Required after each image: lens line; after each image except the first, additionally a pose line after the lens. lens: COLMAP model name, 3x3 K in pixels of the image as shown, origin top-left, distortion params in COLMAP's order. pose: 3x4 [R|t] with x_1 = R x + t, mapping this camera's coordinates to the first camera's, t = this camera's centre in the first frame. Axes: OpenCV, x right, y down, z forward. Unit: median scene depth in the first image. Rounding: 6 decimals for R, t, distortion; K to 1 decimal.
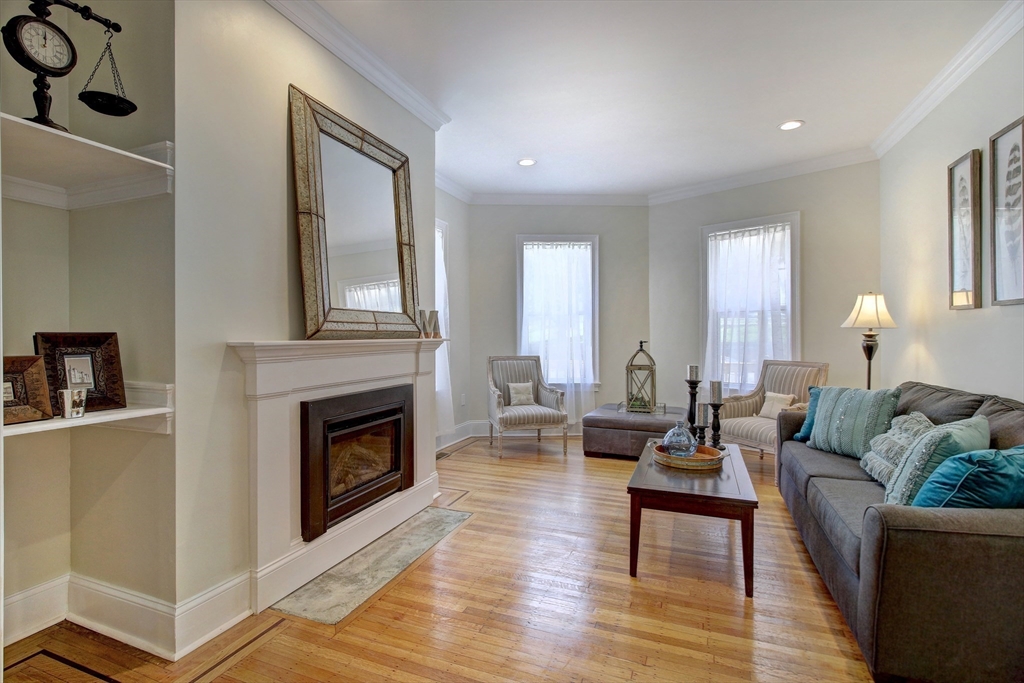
lens RADIAL K [[472.8, 0, 507.7], [0, 472.8, 337.4], [0, 0, 1]] dist [-0.011238, -0.001596]
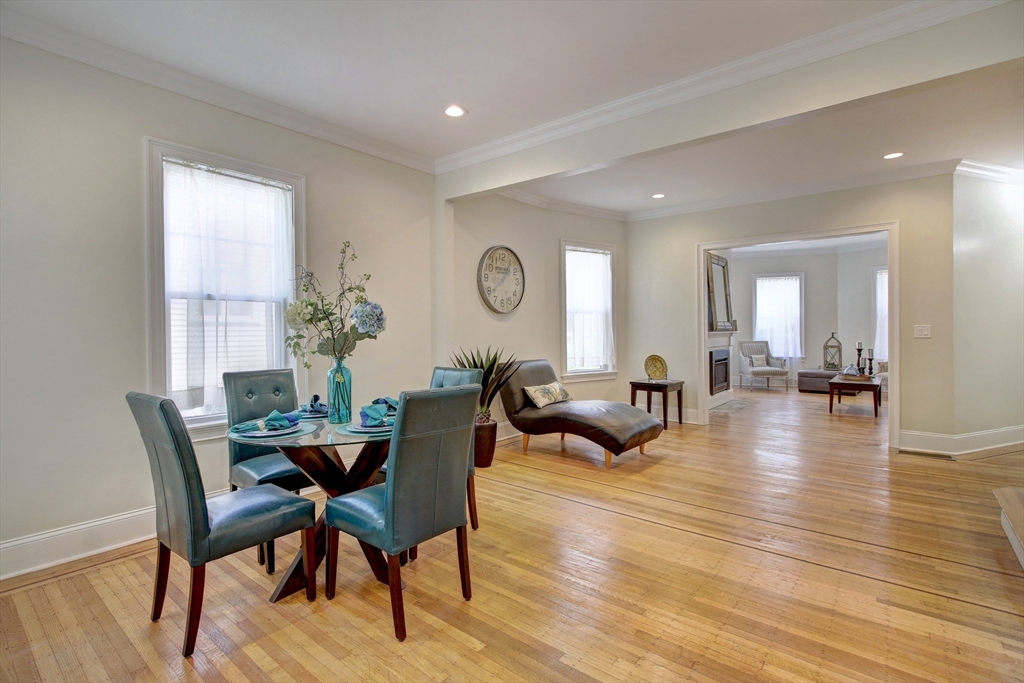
lens RADIAL K [[472.8, 0, 509.2], [0, 472.8, 337.2], [0, 0, 1]] dist [-0.011238, -0.001596]
pose [[0.947793, -0.005387, -0.318841, -0.327732], [0.007817, 0.999949, 0.006340, 0.006053], [0.318791, -0.008501, 0.947787, -1.137042]]
